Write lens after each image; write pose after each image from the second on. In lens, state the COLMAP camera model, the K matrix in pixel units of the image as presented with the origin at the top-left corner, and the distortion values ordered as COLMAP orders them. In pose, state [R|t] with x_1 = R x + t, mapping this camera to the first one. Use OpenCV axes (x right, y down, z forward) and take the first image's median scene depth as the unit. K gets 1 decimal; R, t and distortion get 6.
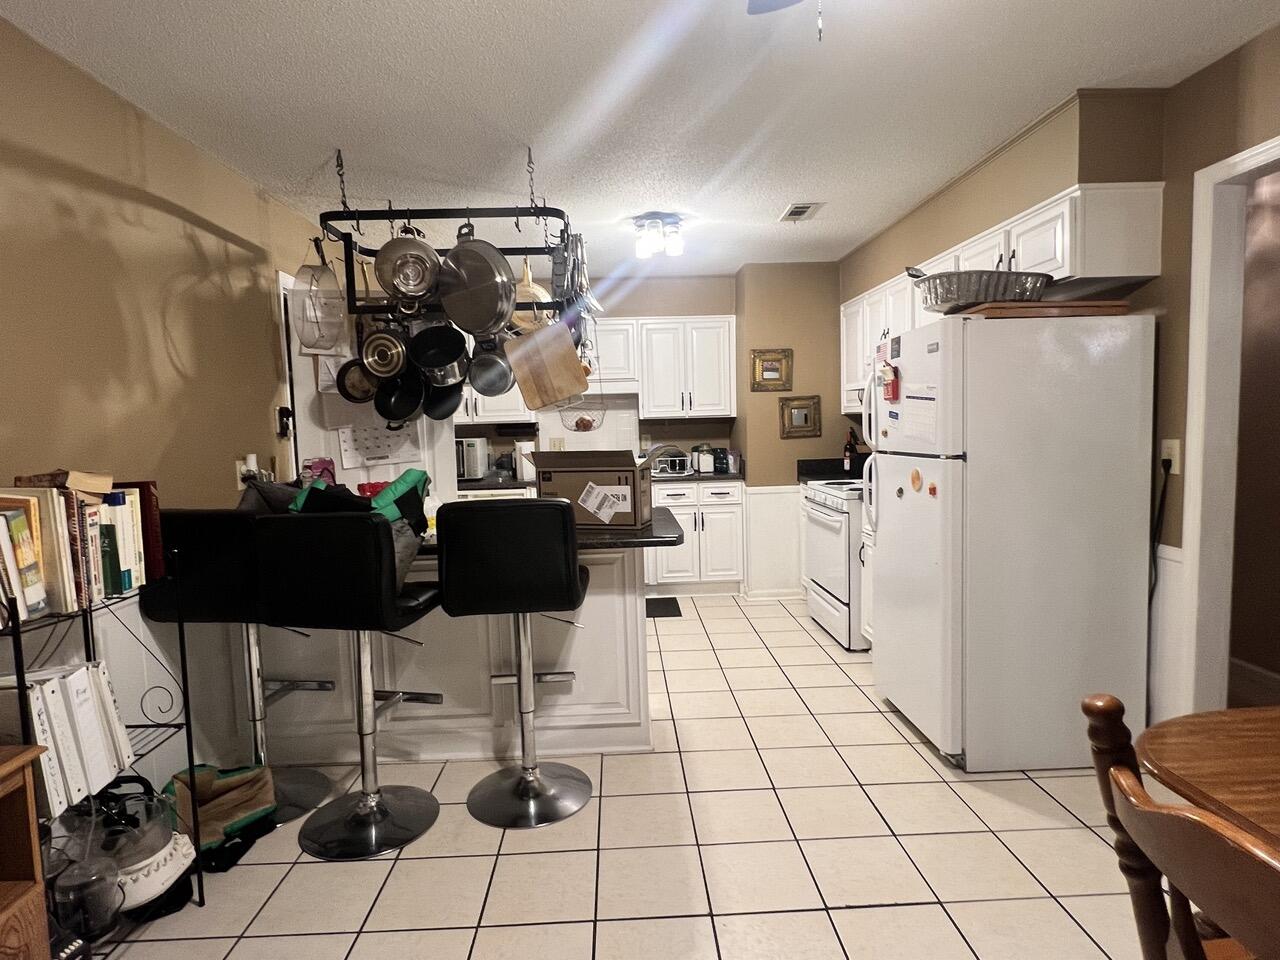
lens RADIAL K [[694.8, 0, 639.4], [0, 694.8, 478.6], [0, 0, 1]] dist [-0.000461, -0.000719]
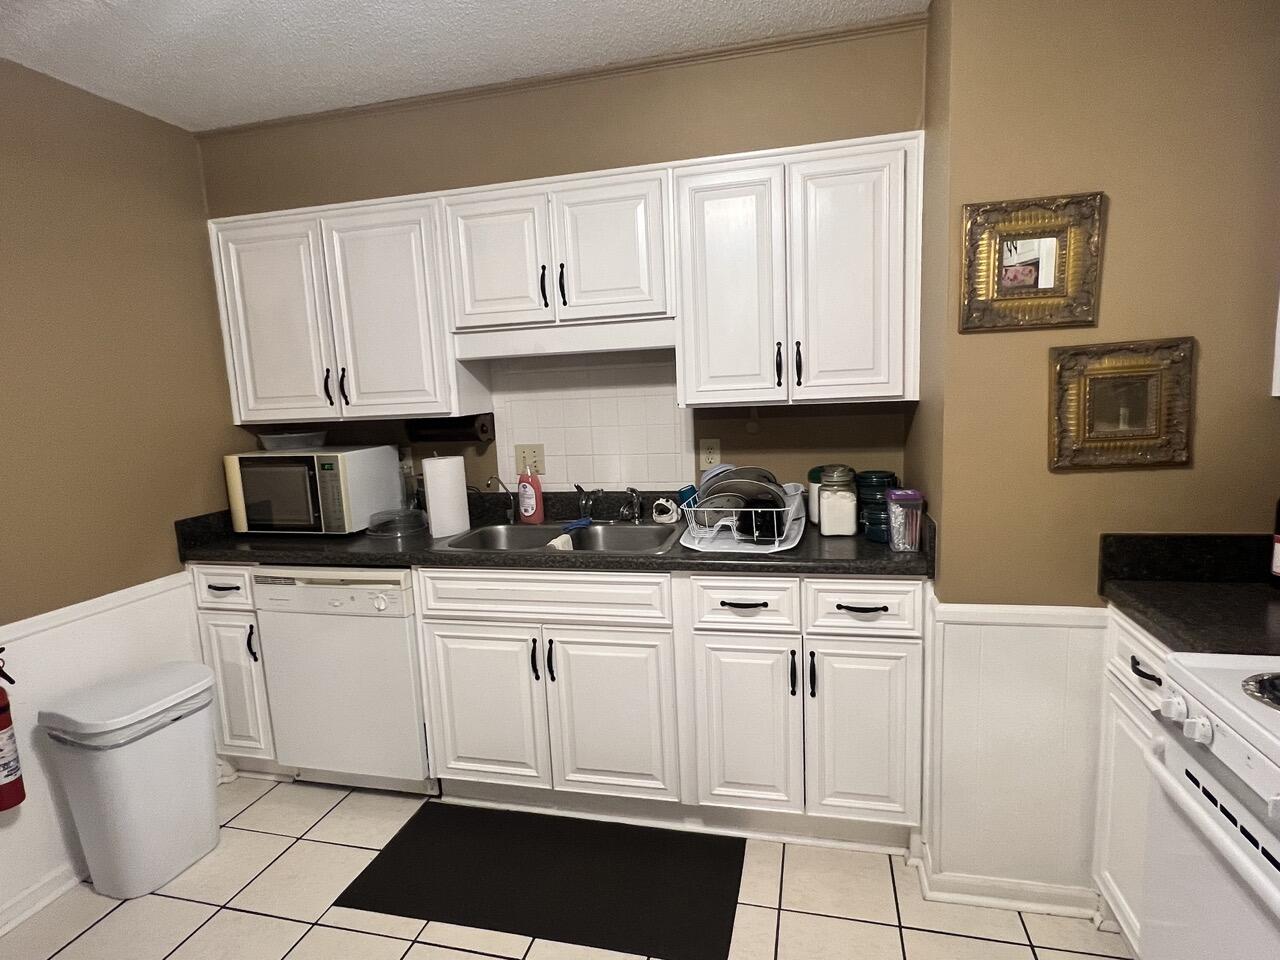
lens RADIAL K [[694.8, 0, 637.7], [0, 694.8, 483.1], [0, 0, 1]] dist [-0.000461, -0.000719]
pose [[0.956284, 0.025644, -0.291312, 0.105082], [-0.005246, 0.997492, 0.070588, -0.070778], [0.292391, -0.065974, 0.954020, 0.590036]]
